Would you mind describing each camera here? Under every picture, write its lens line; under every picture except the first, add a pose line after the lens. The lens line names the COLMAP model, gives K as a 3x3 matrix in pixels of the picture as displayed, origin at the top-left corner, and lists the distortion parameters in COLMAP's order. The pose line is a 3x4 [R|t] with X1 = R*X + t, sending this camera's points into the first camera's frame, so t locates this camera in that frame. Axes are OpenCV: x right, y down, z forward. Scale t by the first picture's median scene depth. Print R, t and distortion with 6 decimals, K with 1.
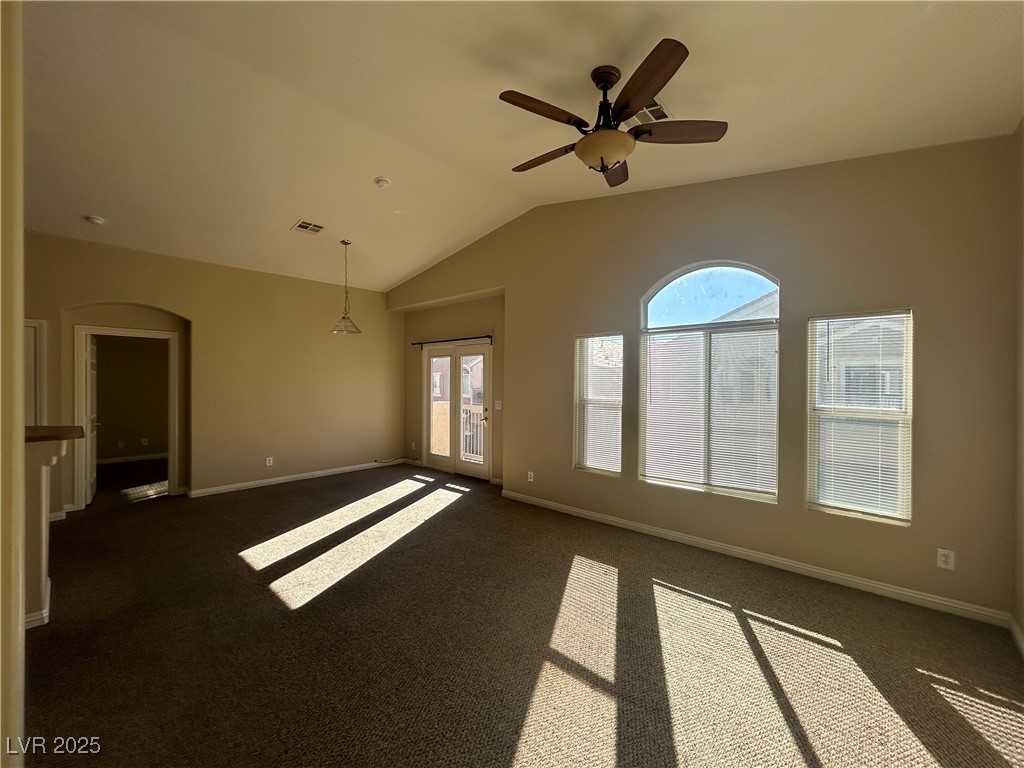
lens RADIAL K [[410.3, 0, 510.0], [0, 410.3, 384.1], [0, 0, 1]] dist [-0.001521, 0.000034]
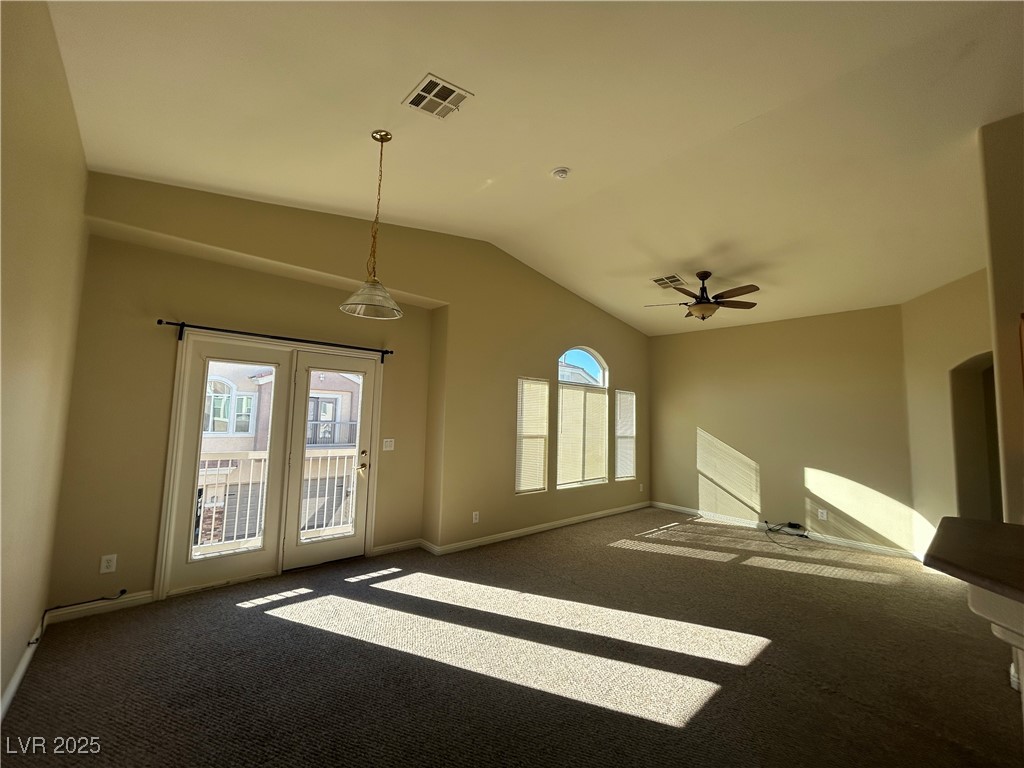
lens RADIAL K [[410.3, 0, 510.9], [0, 410.3, 384.6], [0, 0, 1]] dist [-0.001521, 0.000034]
pose [[0.105354, 0.080013, 0.991211, -0.935782], [-0.024445, 0.996665, -0.077855, -0.007112], [-0.994134, -0.016028, 0.106959, 0.855884]]
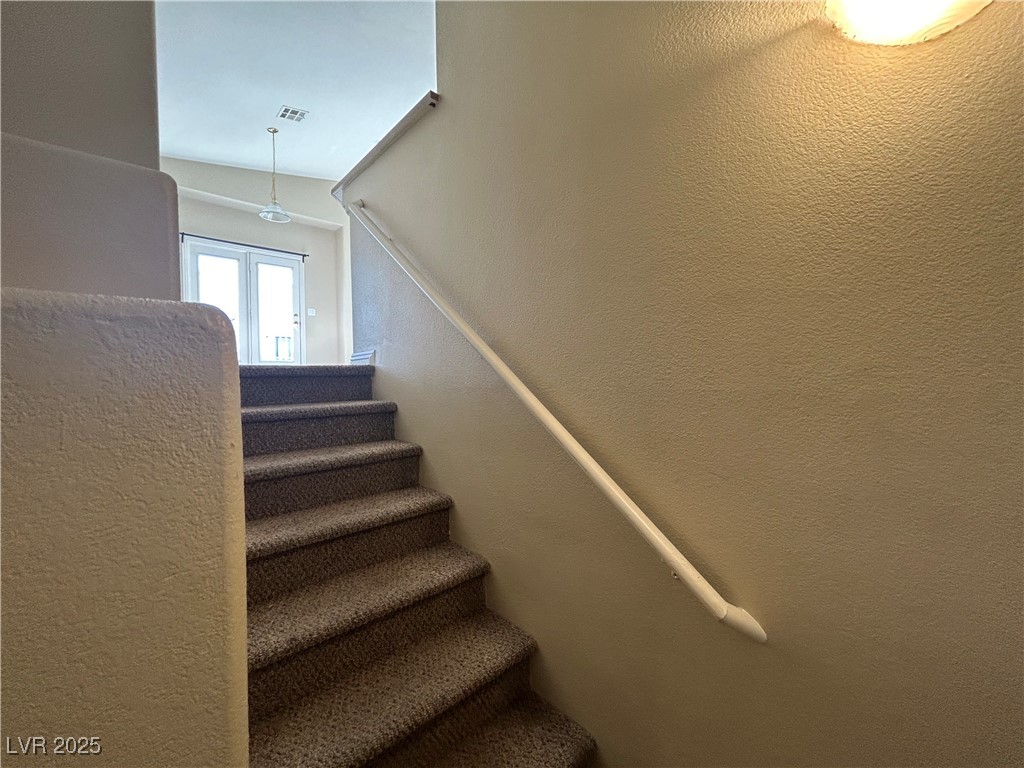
lens RADIAL K [[410.3, 0, 507.2], [0, 410.3, 380.0], [0, 0, 1]] dist [-0.001521, 0.000034]
pose [[0.094489, -0.012721, 0.995445, -1.518071], [0.013536, 0.999842, 0.011493, 0.312367], [-0.995434, 0.012389, 0.094646, 0.344228]]
